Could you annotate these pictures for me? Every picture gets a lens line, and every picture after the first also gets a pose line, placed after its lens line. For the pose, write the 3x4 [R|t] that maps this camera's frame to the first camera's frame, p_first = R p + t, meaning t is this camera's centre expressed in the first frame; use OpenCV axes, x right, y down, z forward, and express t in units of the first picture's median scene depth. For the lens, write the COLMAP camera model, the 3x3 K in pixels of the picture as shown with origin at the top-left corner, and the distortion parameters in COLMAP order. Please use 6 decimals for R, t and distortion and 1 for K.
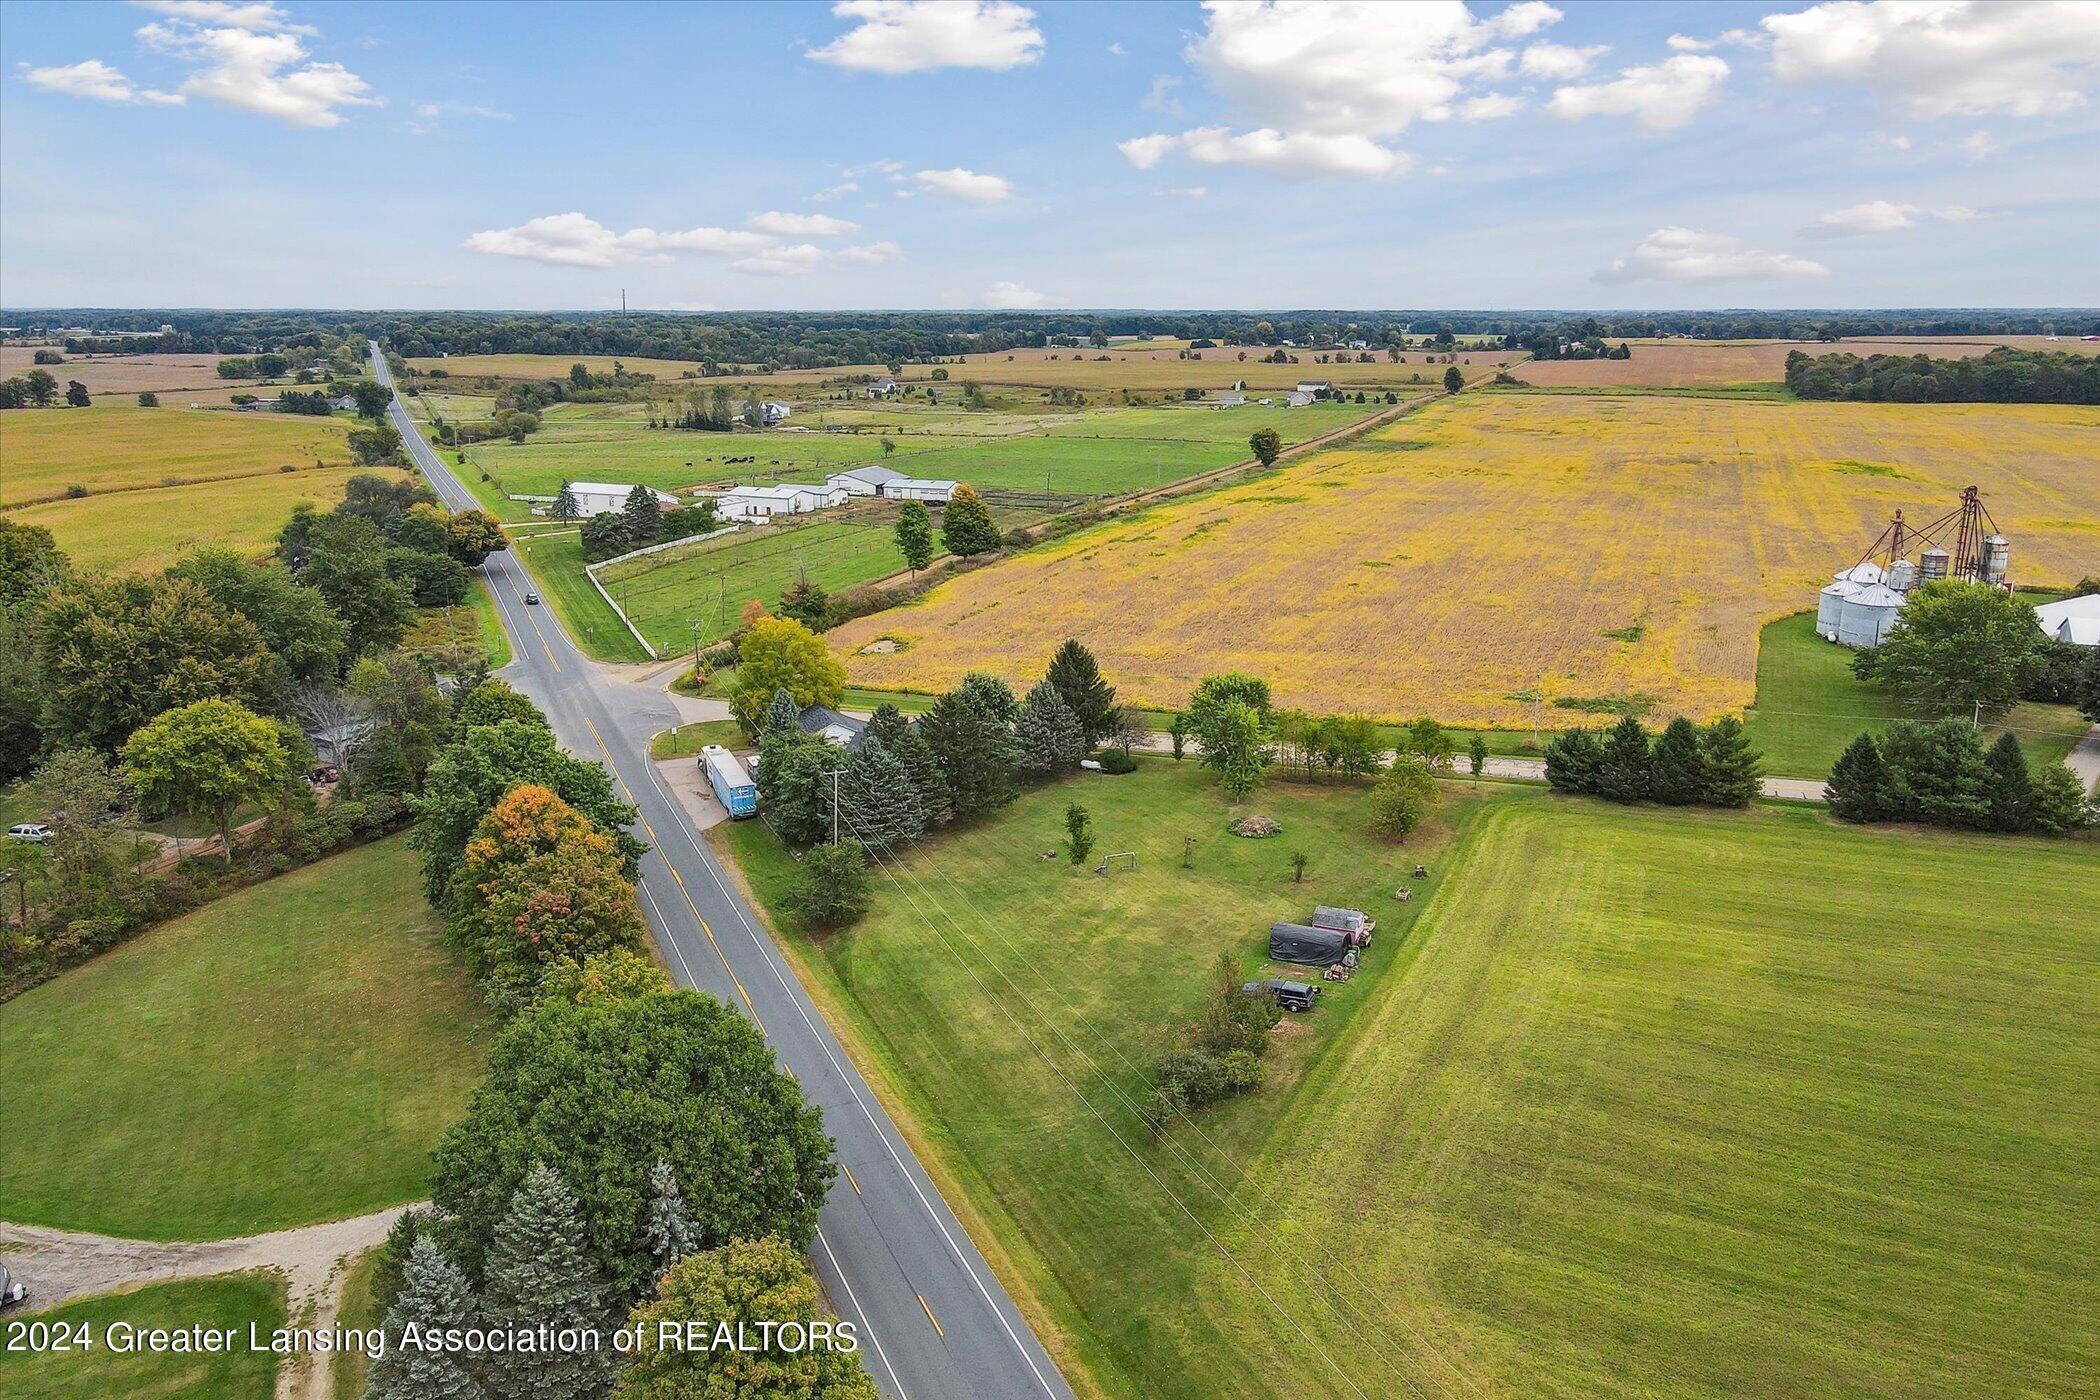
lens RADIAL K [[1541.4, 0, 1050.0], [0, 1541.4, 700.0], [0, 0, 1]] dist [-0.001260, 0.029518]
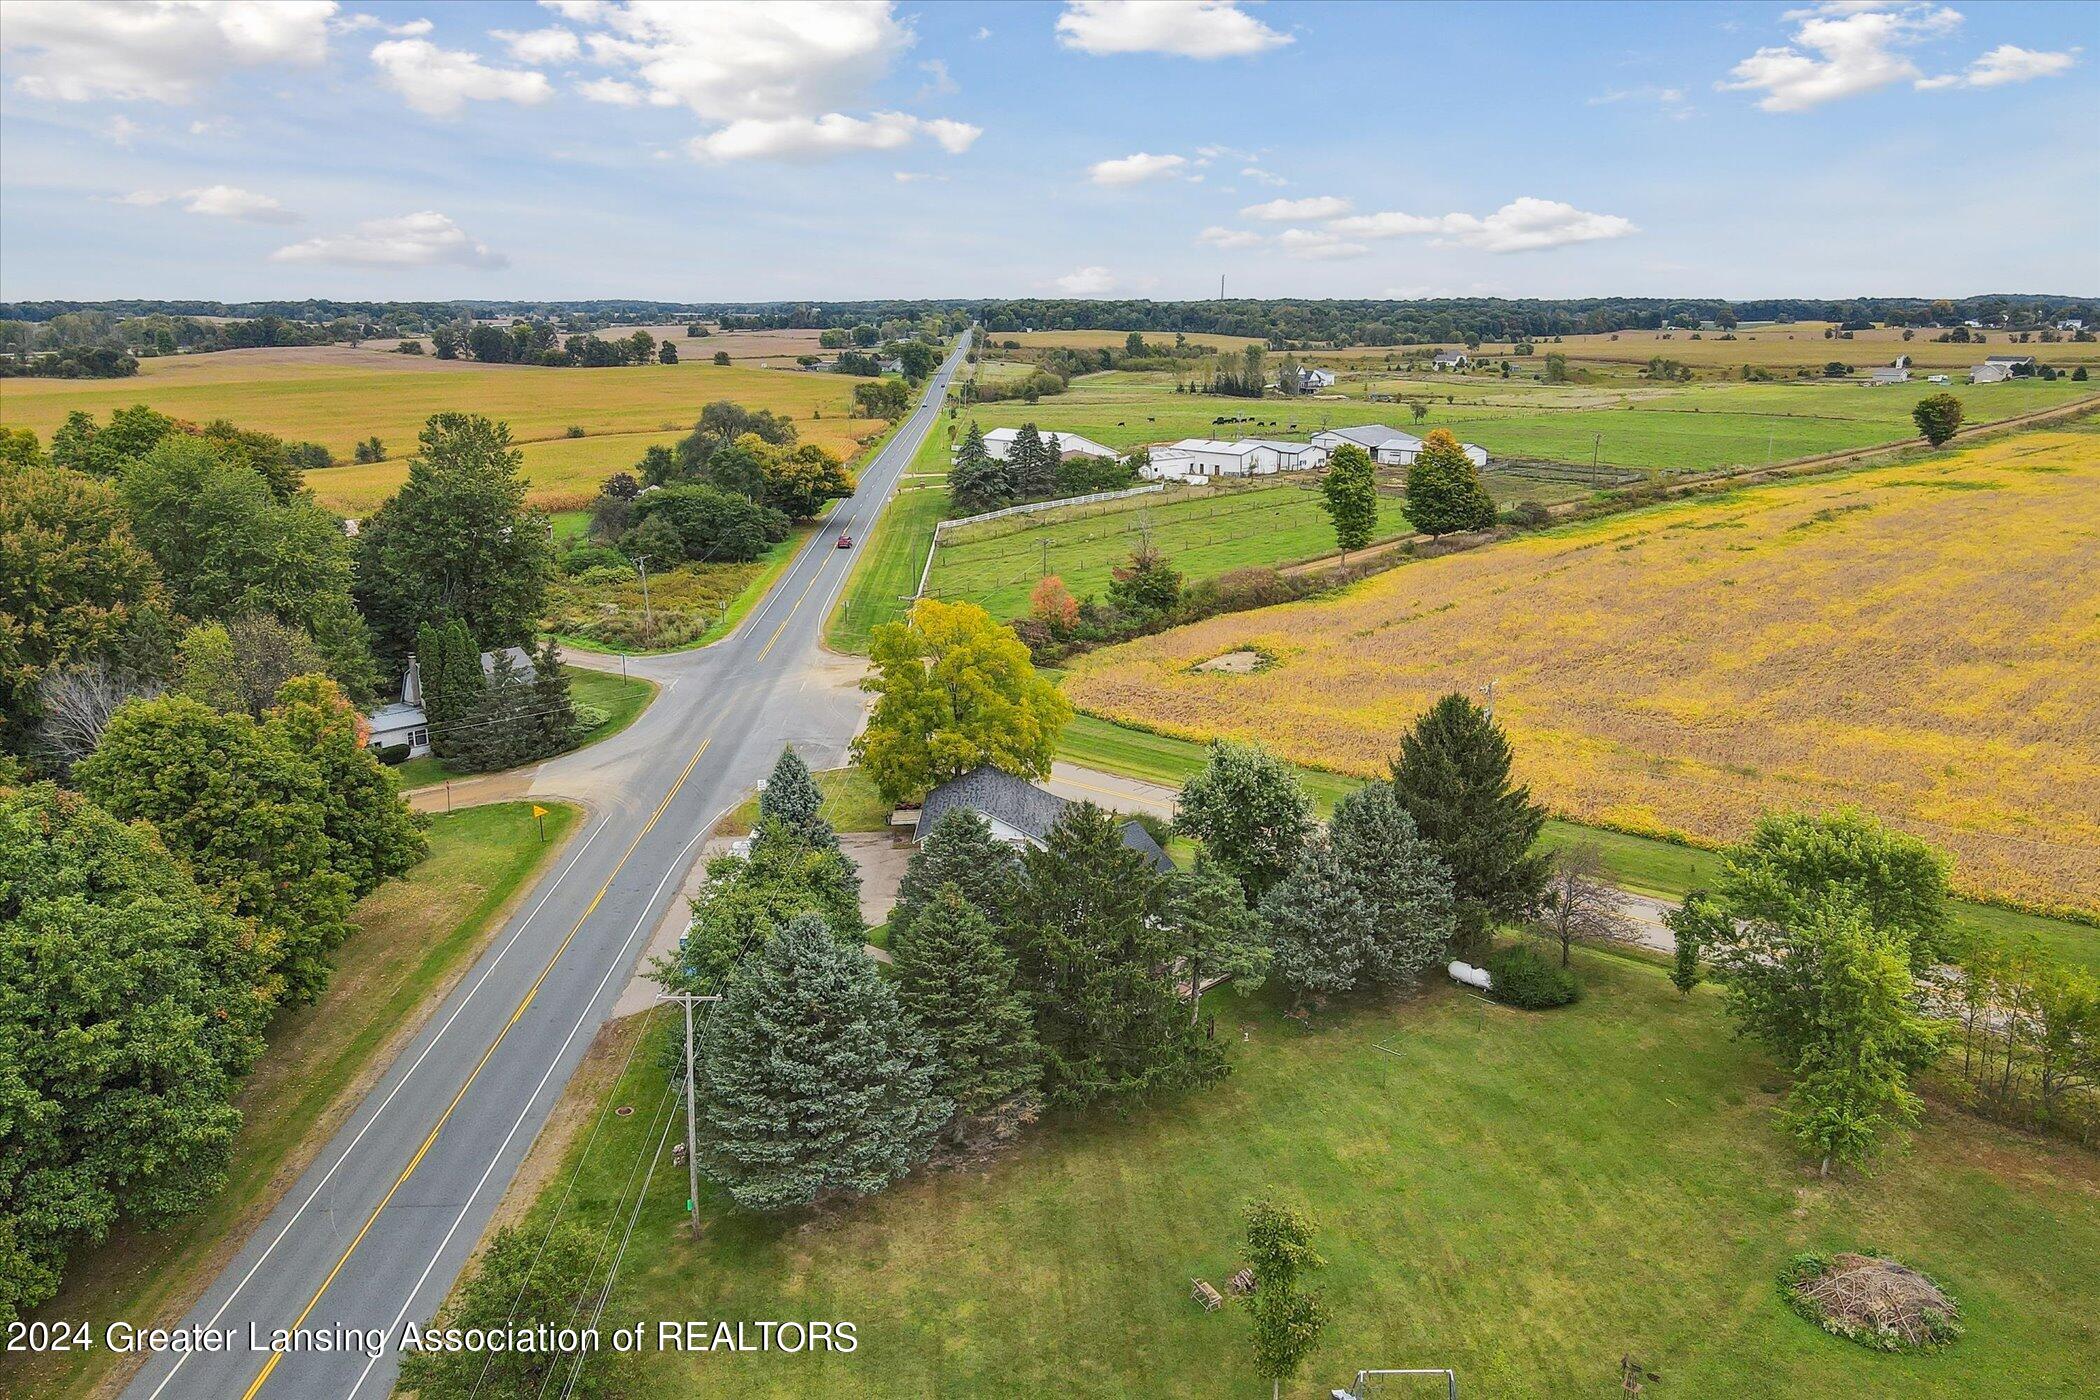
lens RADIAL K [[1541.4, 0, 1050.0], [0, 1541.4, 700.0], [0, 0, 1]] dist [-0.001260, 0.029518]
pose [[0.930835, 0.090386, -0.354085, 0.027637], [-0.088024, 0.995857, 0.022807, -0.015989], [0.354679, 0.009938, 0.934935, 0.231505]]
